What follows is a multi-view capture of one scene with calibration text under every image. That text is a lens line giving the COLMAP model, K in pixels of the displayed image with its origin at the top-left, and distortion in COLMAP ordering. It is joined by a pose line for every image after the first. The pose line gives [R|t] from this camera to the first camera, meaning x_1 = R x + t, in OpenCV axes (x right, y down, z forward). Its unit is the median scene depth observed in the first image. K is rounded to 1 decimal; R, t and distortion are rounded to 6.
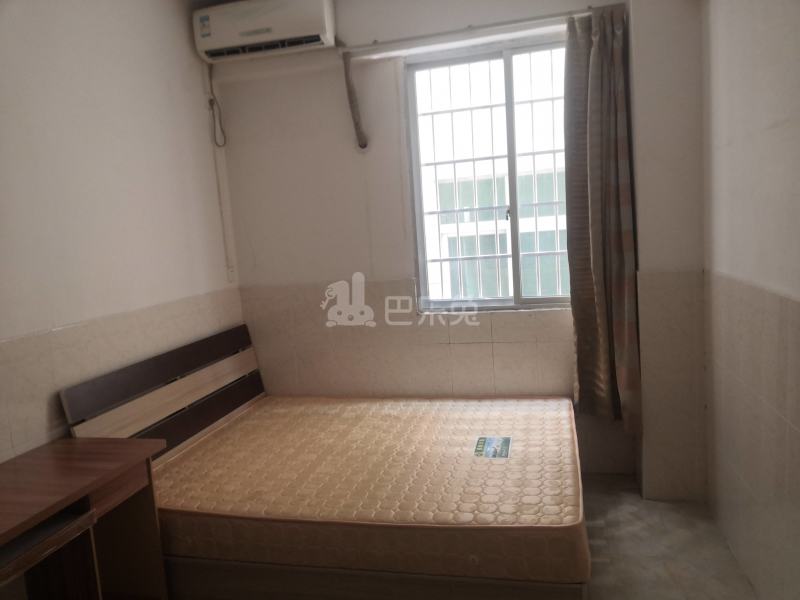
lens RADIAL K [[599.1, 0, 390.5], [0, 599.1, 298.0], [0, 0, 1]] dist [0.049150, -0.067244]
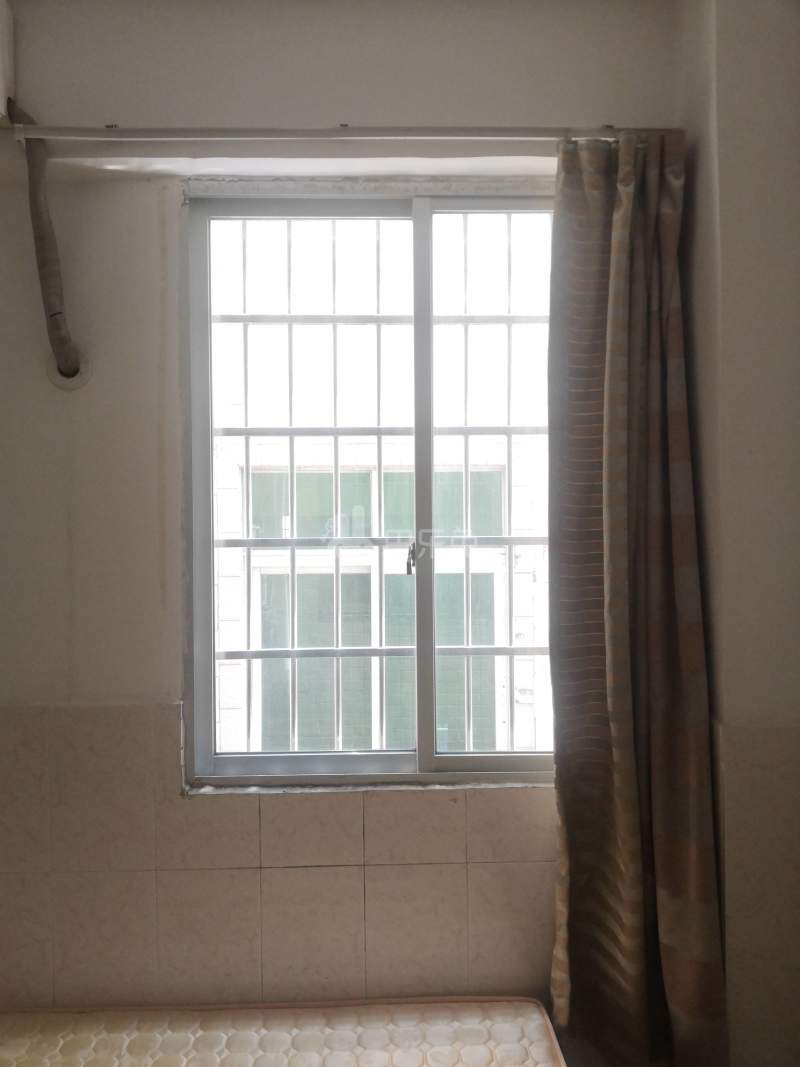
lens RADIAL K [[799.1, 0, 407.2], [0, 799.1, 524.7], [0, 0, 1]] dist [0.049150, -0.067244]
pose [[0.958257, 0.060491, 0.279435, 0.029346], [-0.025361, 0.991493, -0.127663, -0.092013], [-0.284780, 0.115247, 0.951640, 0.450131]]
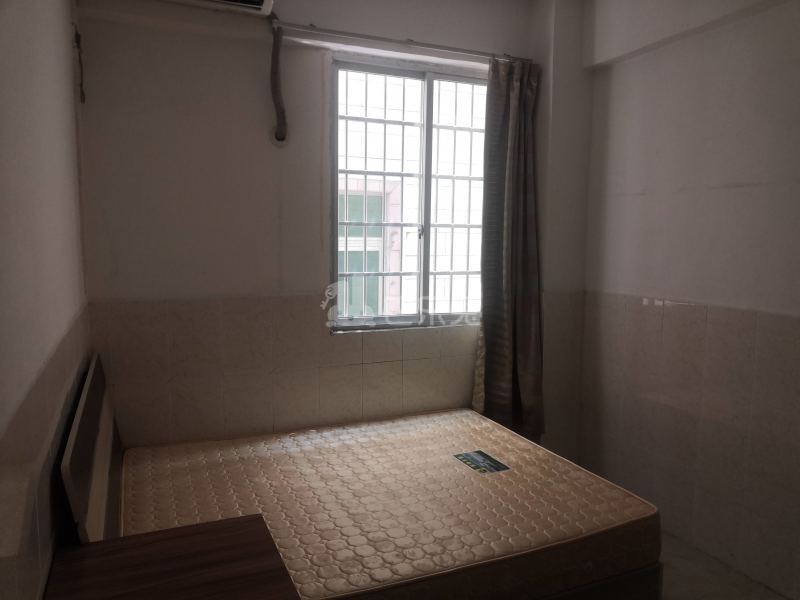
lens RADIAL K [[599.1, 0, 396.4], [0, 599.1, 299.5], [0, 0, 1]] dist [0.049150, -0.067244]
pose [[0.784543, 0.016083, 0.619866, -0.467865], [0.007285, 0.999355, -0.035150, 0.009166], [-0.620032, 0.032093, 0.783920, 0.238999]]
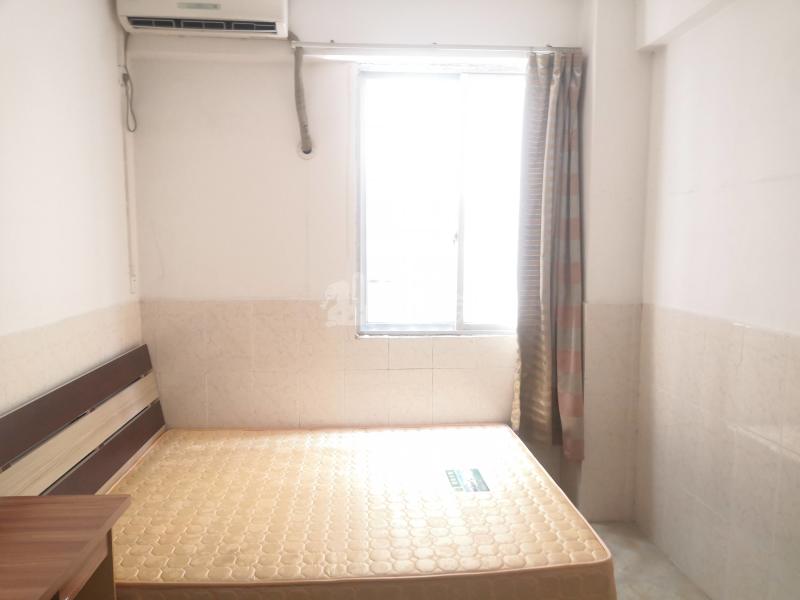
lens RADIAL K [[599.1, 0, 392.3], [0, 599.1, 302.3], [0, 0, 1]] dist [0.049150, -0.067244]
pose [[0.947669, 0.042576, 0.316404, -0.211639], [-0.033877, 0.998883, -0.032946, 0.001071], [-0.317453, 0.020503, 0.948052, 0.102486]]
